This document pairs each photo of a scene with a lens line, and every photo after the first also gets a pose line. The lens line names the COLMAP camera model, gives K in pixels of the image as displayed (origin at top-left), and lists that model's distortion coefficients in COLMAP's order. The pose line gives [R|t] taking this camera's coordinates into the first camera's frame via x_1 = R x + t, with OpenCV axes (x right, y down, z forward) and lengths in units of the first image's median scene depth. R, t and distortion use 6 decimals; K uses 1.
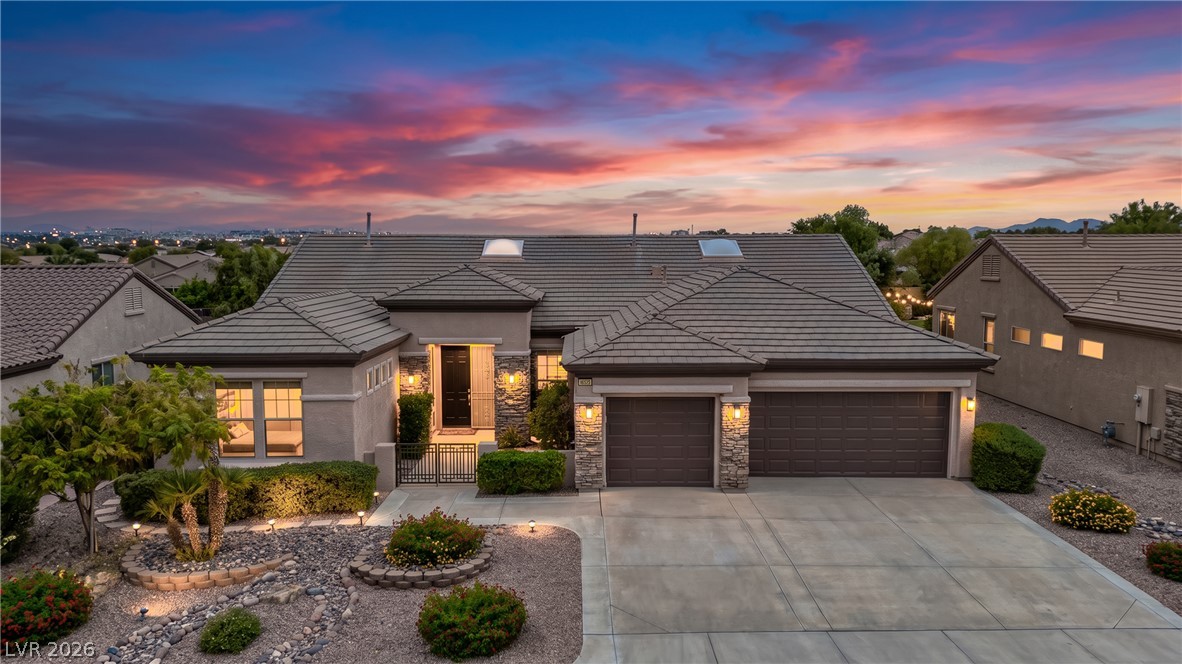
lens RADIAL K [[872.1, 0, 591.0], [0, 872.1, 332.0], [0, 0, 1]] dist [0.085711, -0.090046]
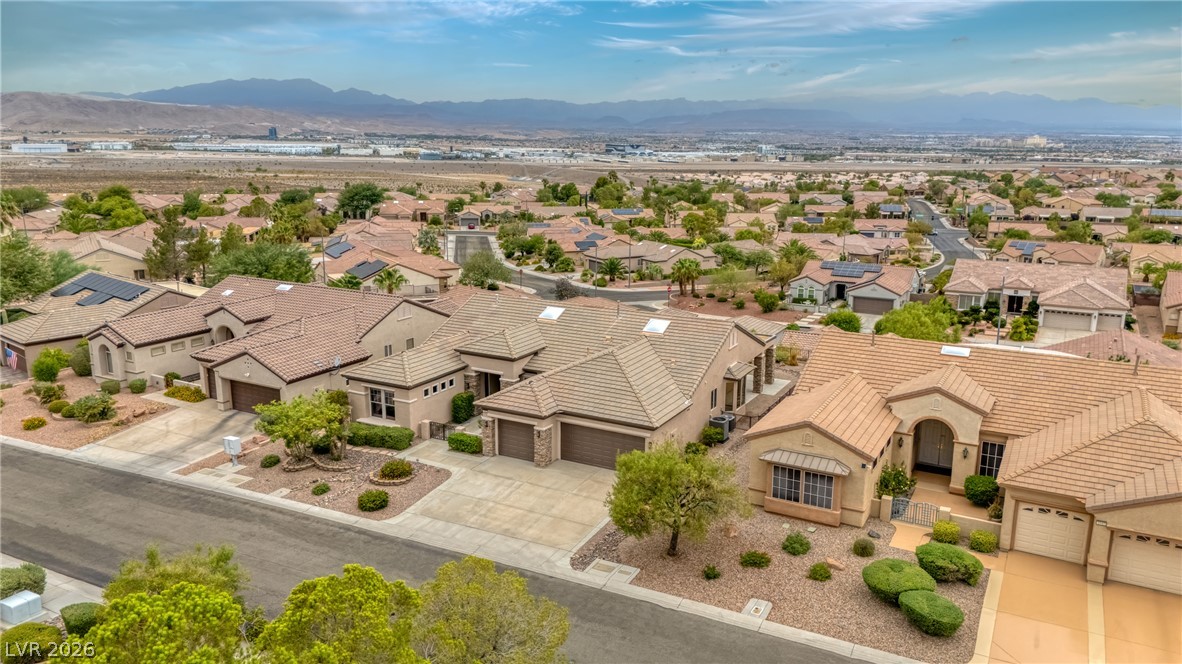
lens RADIAL K [[872.1, 0, 591.0], [0, 872.1, 332.0], [0, 0, 1]] dist [0.085711, -0.090046]
pose [[0.869923, 0.111156, -0.480498, 1.458418], [-0.028999, 0.984113, 0.175158, -0.621213], [0.492334, -0.138440, 0.859326, -0.930321]]
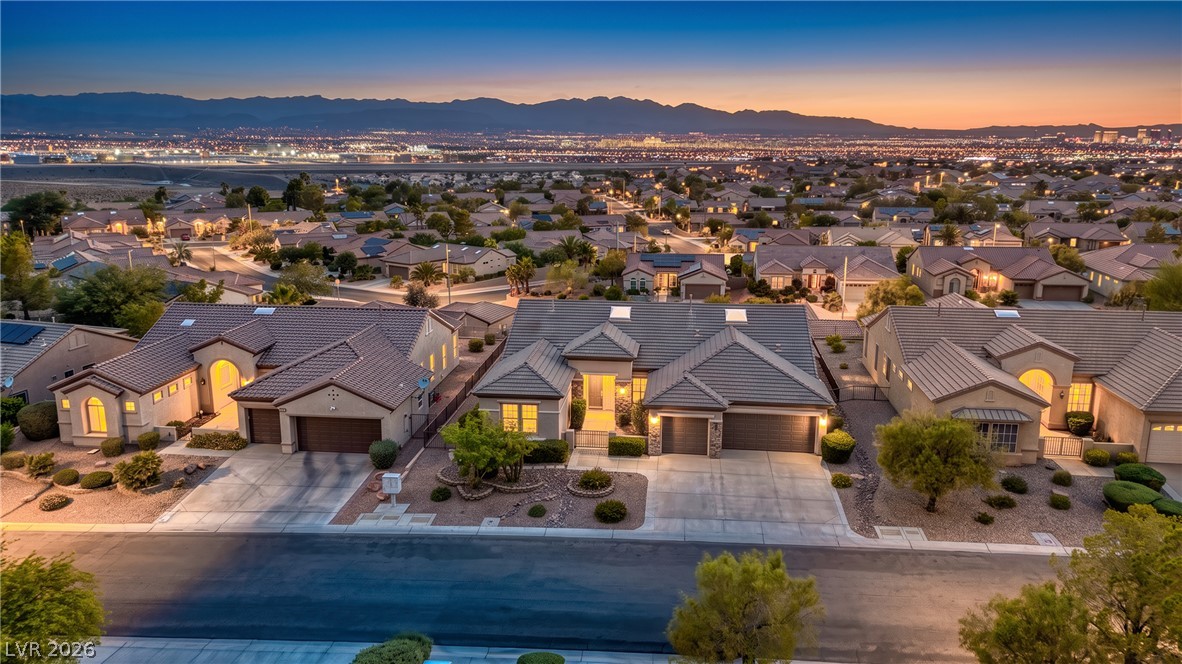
lens RADIAL K [[872.1, 0, 591.0], [0, 872.1, 332.0], [0, 0, 1]] dist [0.085711, -0.090046]
pose [[0.992429, 0.026213, -0.119987, 0.113690], [-0.005704, 0.985740, 0.168177, -0.602000], [0.122685, -0.166219, 0.978427, -1.428126]]
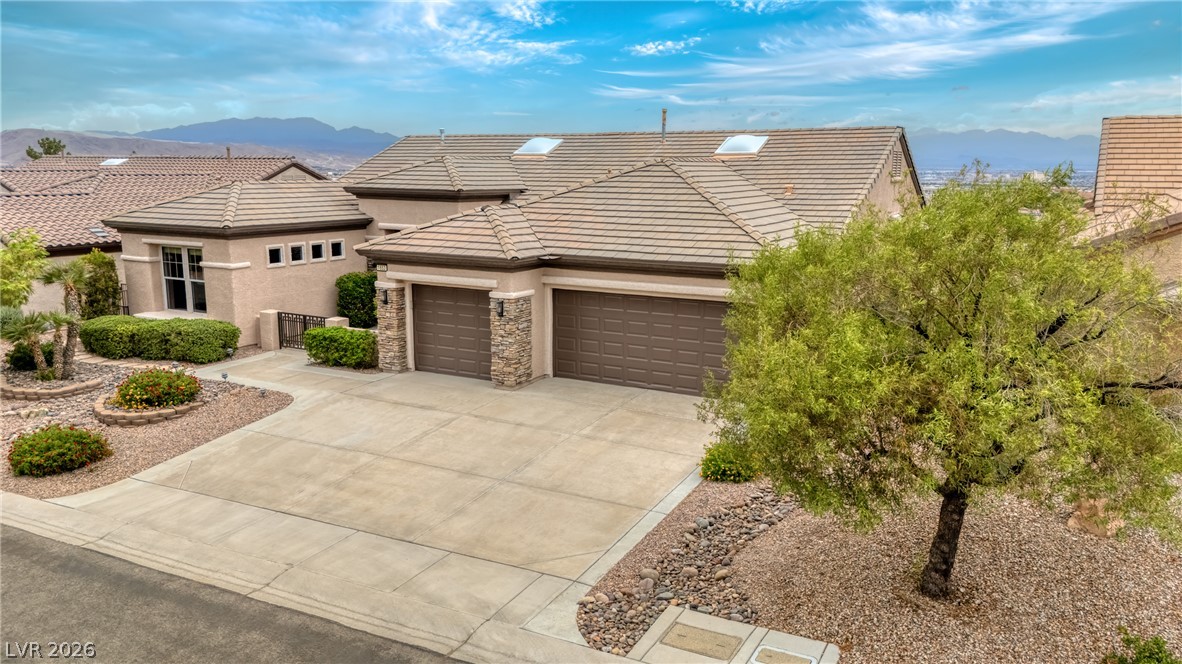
lens RADIAL K [[872.1, 0, 591.0], [0, 872.1, 332.0], [0, 0, 1]] dist [0.085711, -0.090046]
pose [[0.870027, 0.090686, -0.484592, 0.784863], [-0.028224, 0.990486, 0.134686, -0.017875], [0.492195, -0.103503, 0.864309, 0.216906]]
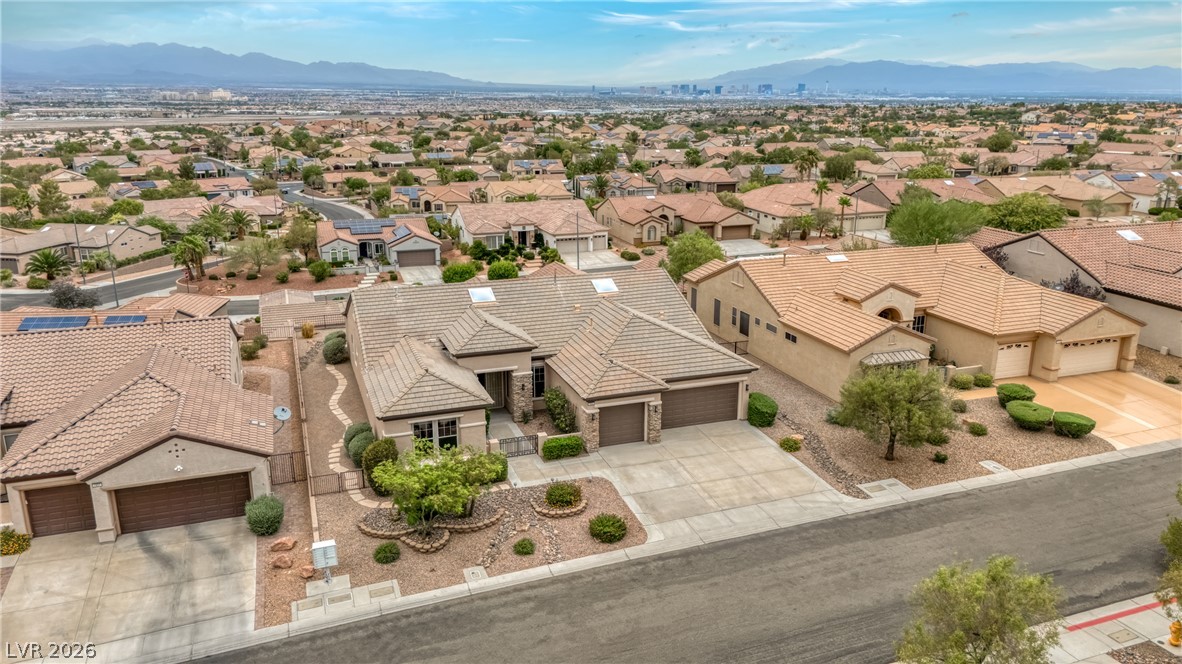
lens RADIAL K [[872.1, 0, 591.0], [0, 872.1, 332.0], [0, 0, 1]] dist [0.085711, -0.090046]
pose [[0.945856, -0.092568, 0.311106, -0.696472], [0.022723, 0.975004, 0.221023, -0.624880], [-0.323789, -0.201987, 0.924317, -0.992361]]
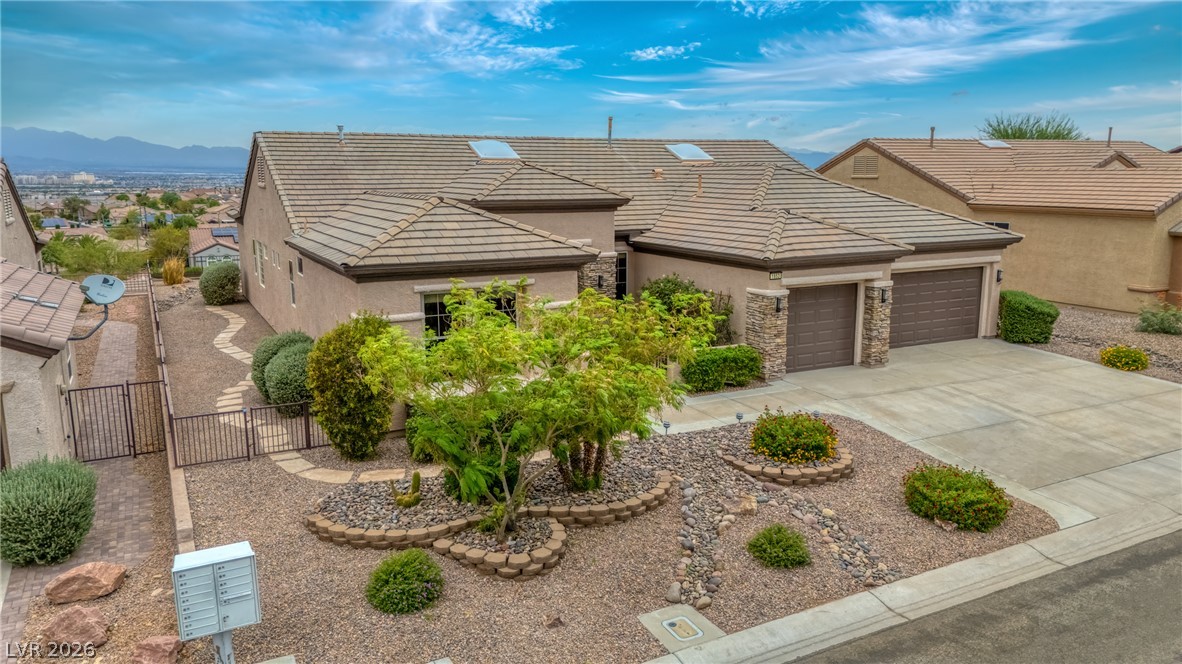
lens RADIAL K [[872.1, 0, 591.0], [0, 872.1, 332.0], [0, 0, 1]] dist [0.085711, -0.090046]
pose [[0.896347, -0.086257, 0.434881, -0.709686], [0.030148, 0.990479, 0.134320, -0.026118], [-0.442326, -0.107287, 0.890414, 0.172452]]
